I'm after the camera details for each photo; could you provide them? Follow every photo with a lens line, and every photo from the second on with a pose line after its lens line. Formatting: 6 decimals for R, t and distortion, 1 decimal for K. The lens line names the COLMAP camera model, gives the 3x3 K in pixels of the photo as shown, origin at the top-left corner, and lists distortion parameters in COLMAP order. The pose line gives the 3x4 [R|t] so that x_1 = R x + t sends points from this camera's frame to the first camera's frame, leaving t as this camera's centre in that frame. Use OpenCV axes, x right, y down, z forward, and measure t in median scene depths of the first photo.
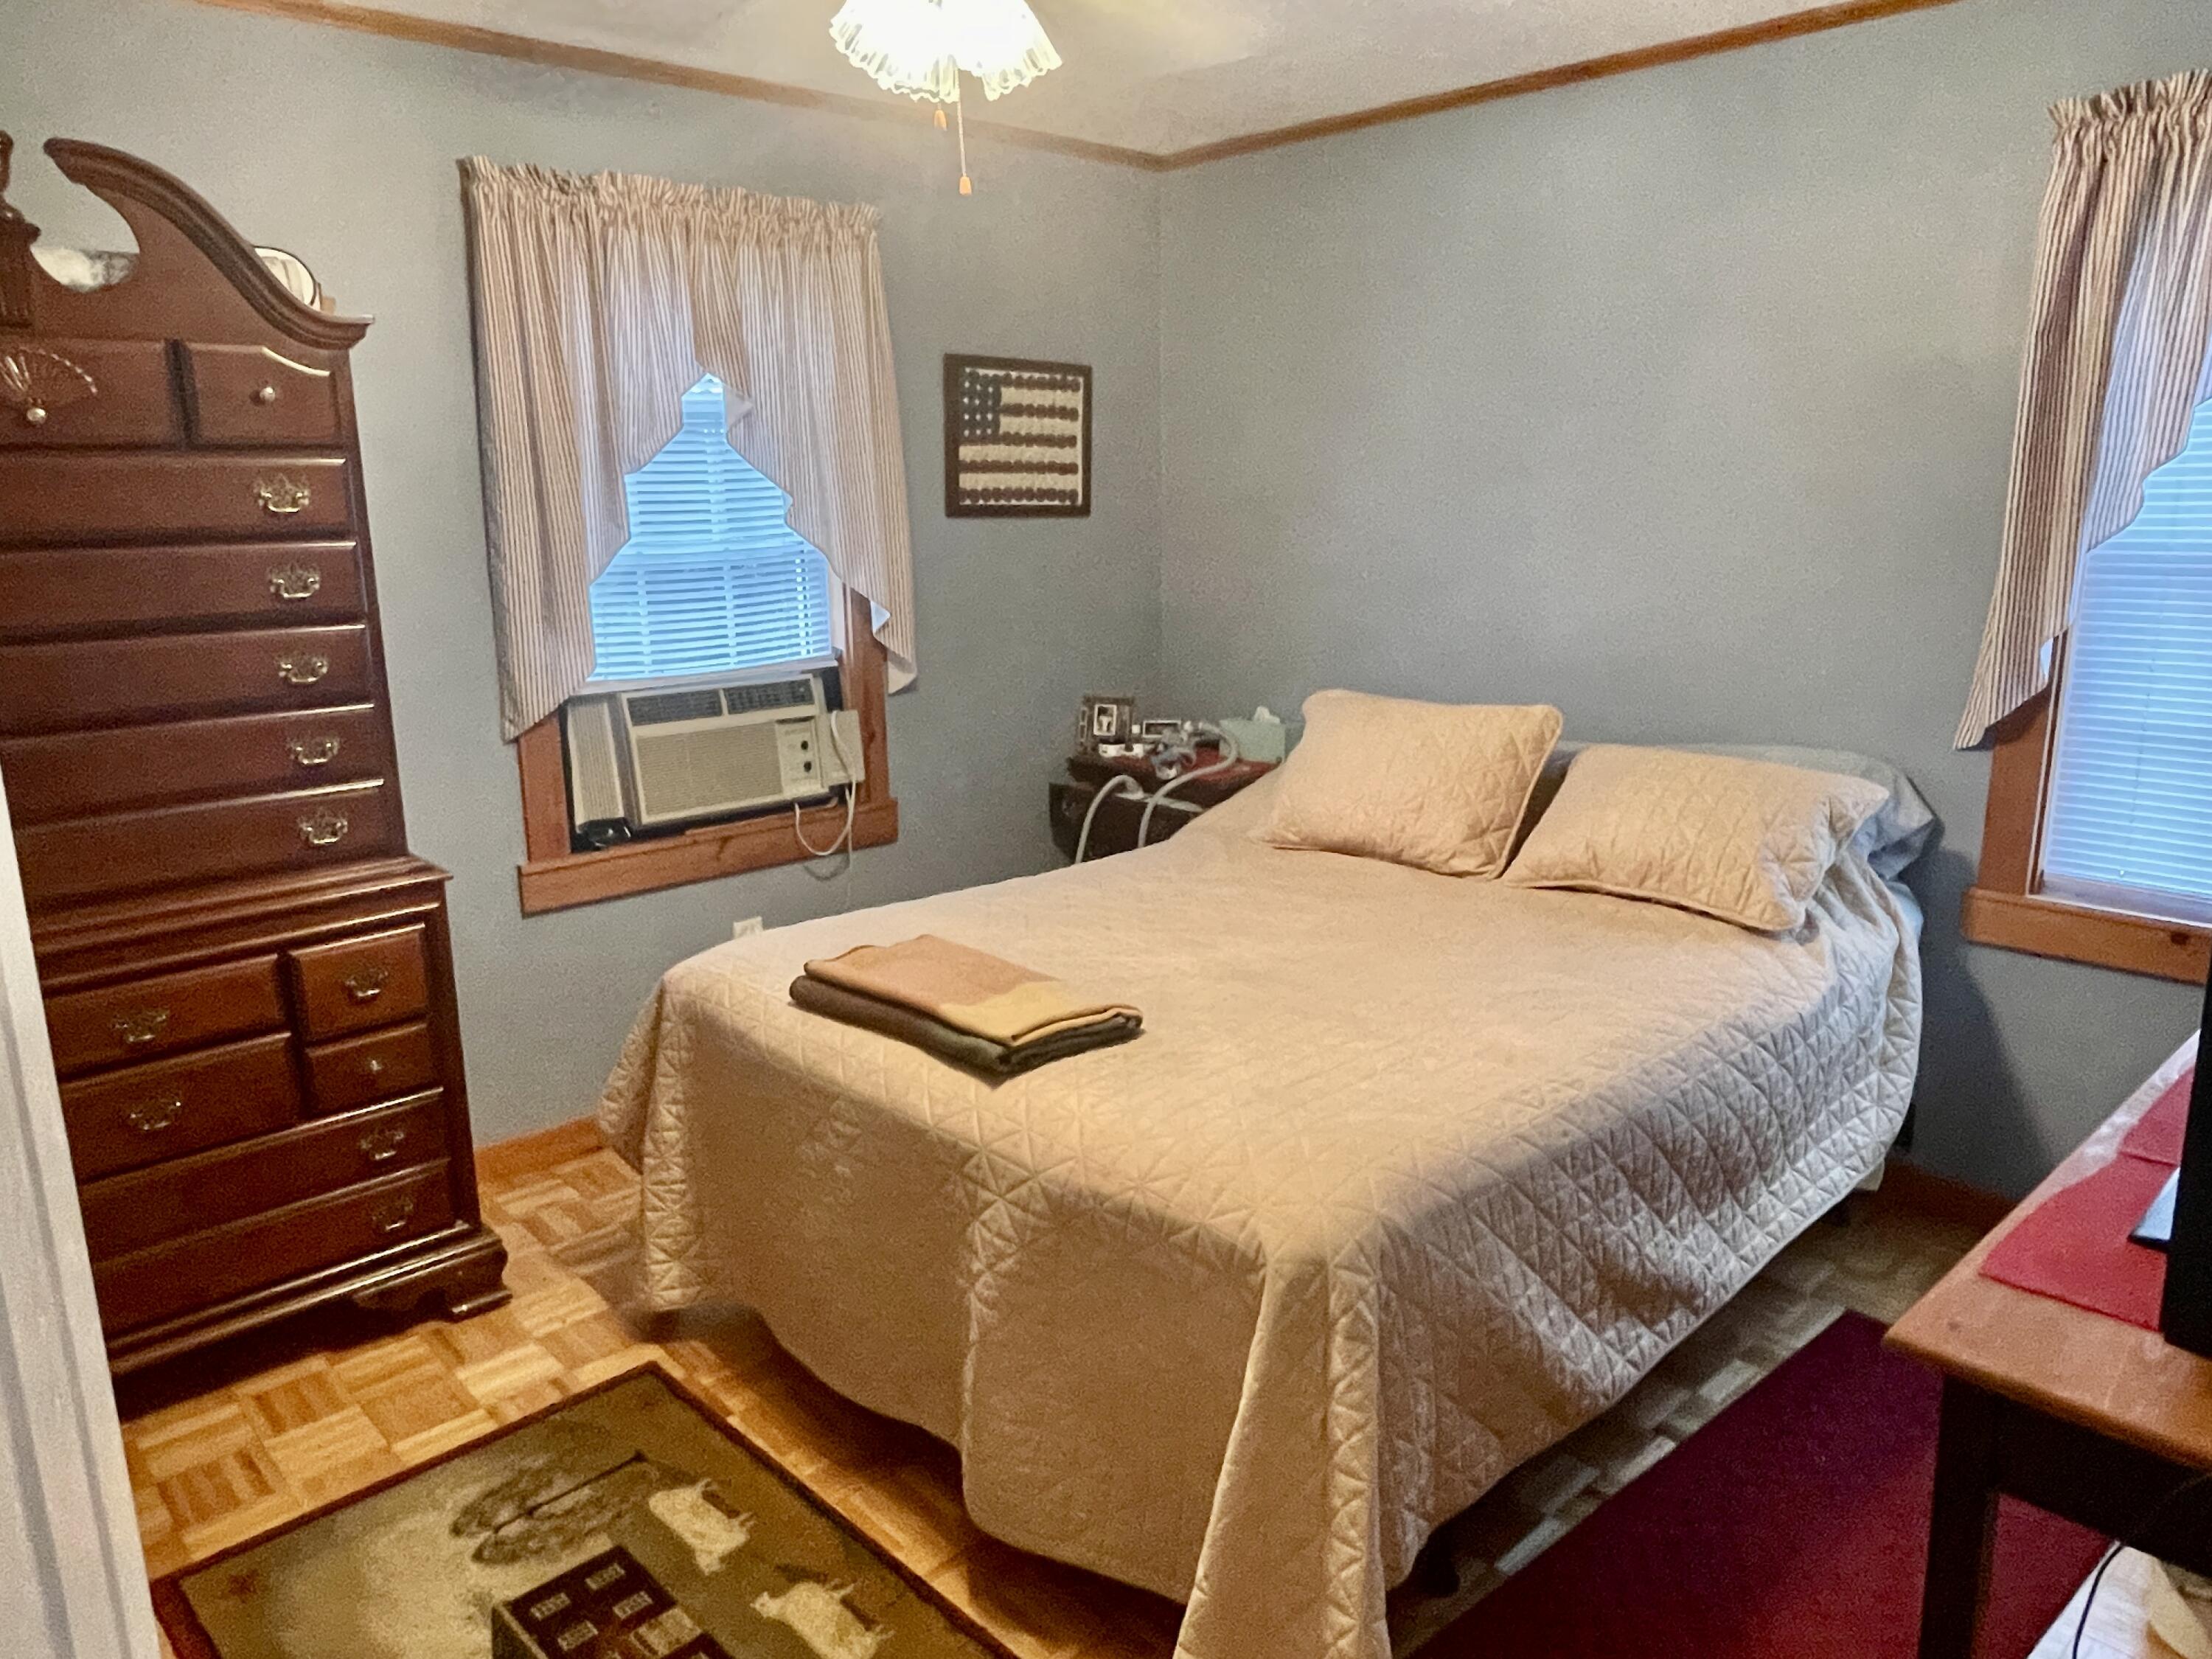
lens RADIAL K [[1502.3, 0, 1090.6], [0, 1502.3, 820.1], [0, 0, 1]] dist [0.022355, -0.045399]
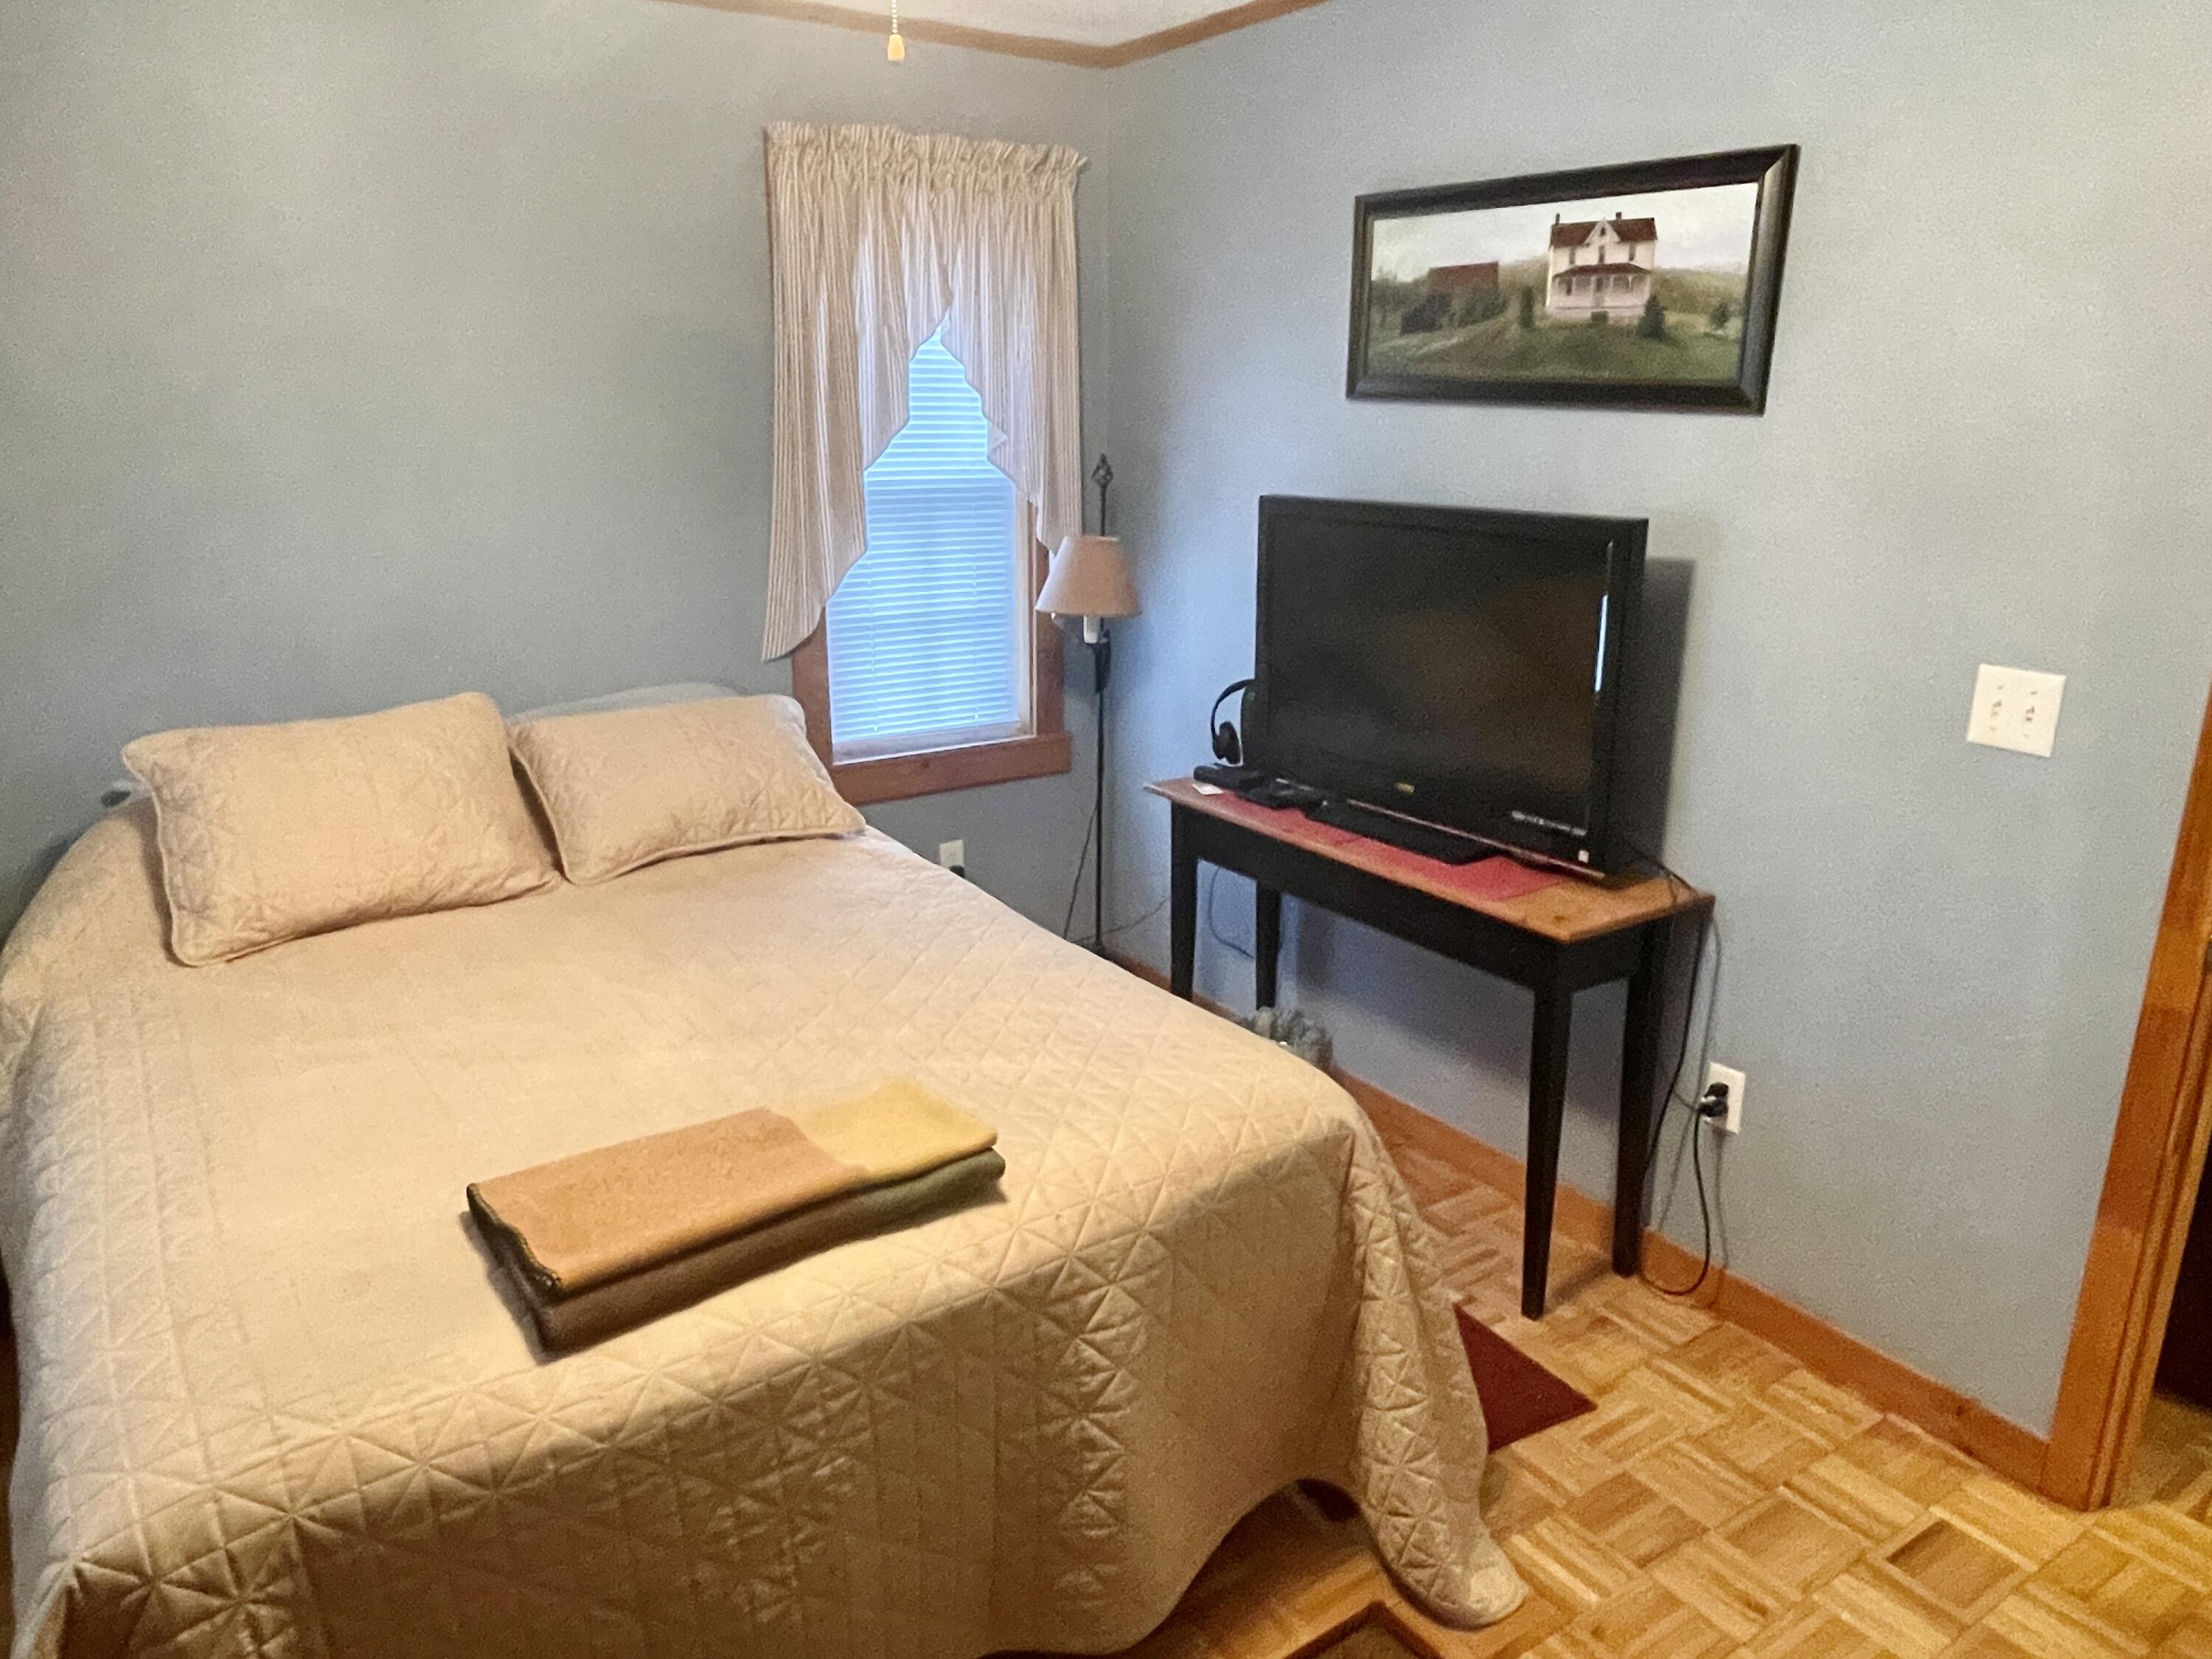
lens RADIAL K [[1502.3, 0, 1090.6], [0, 1502.3, 820.1], [0, 0, 1]] dist [0.022355, -0.045399]
pose [[0.155273, -0.250630, 0.955550, -0.502502], [0.216684, 0.952366, 0.214585, -0.115602], [-0.963814, 0.173733, 0.202184, 0.487555]]
